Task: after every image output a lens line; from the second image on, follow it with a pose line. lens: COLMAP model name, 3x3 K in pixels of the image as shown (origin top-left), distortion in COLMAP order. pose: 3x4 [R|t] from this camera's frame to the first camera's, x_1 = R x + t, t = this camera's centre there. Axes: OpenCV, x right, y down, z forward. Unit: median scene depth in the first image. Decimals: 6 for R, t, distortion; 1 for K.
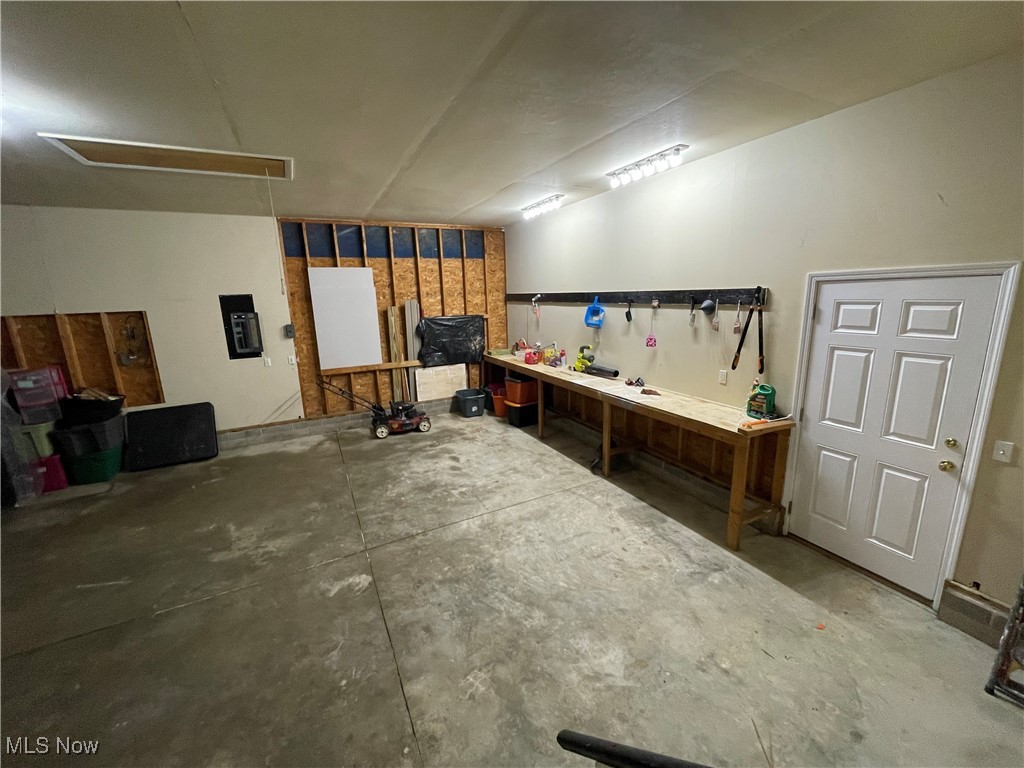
lens RADIAL K [[414.4, 0, 513.7], [0, 414.4, 383.1], [0, 0, 1]] dist [-0.003503, -0.000236]
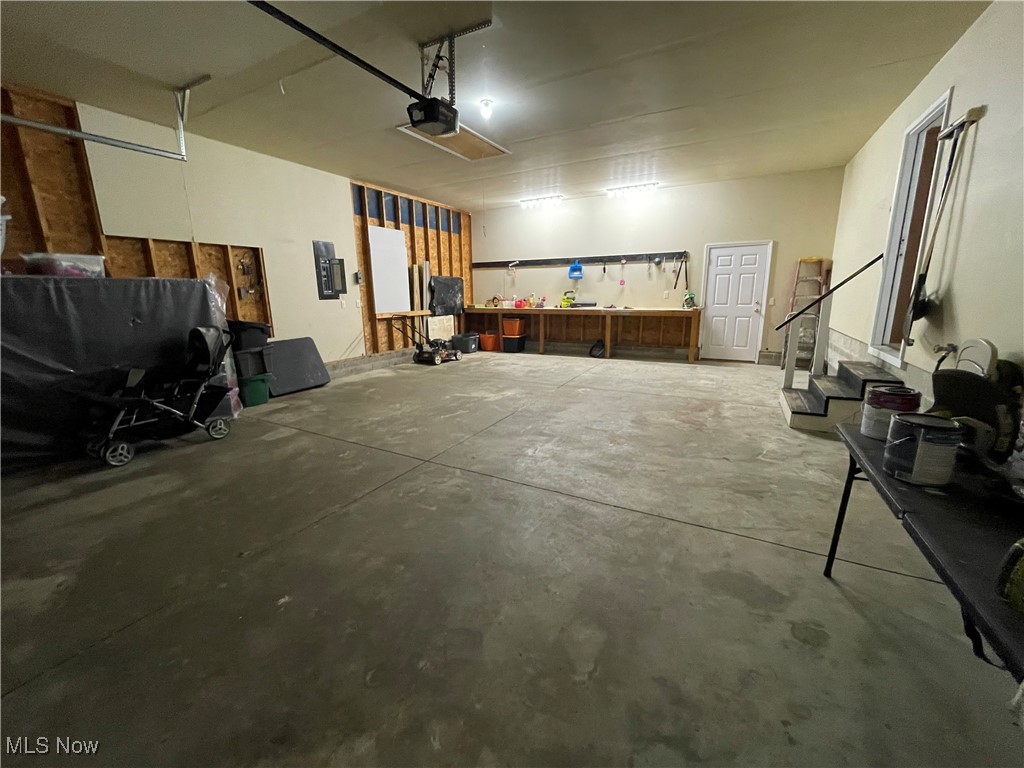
lens RADIAL K [[414.4, 0, 513.6], [0, 414.4, 382.1], [0, 0, 1]] dist [-0.003503, -0.000236]
pose [[0.829311, -0.101827, 0.549431, -0.898986], [0.108462, 0.993889, 0.020488, 0.200283], [-0.548160, 0.042602, 0.835288, -0.212977]]
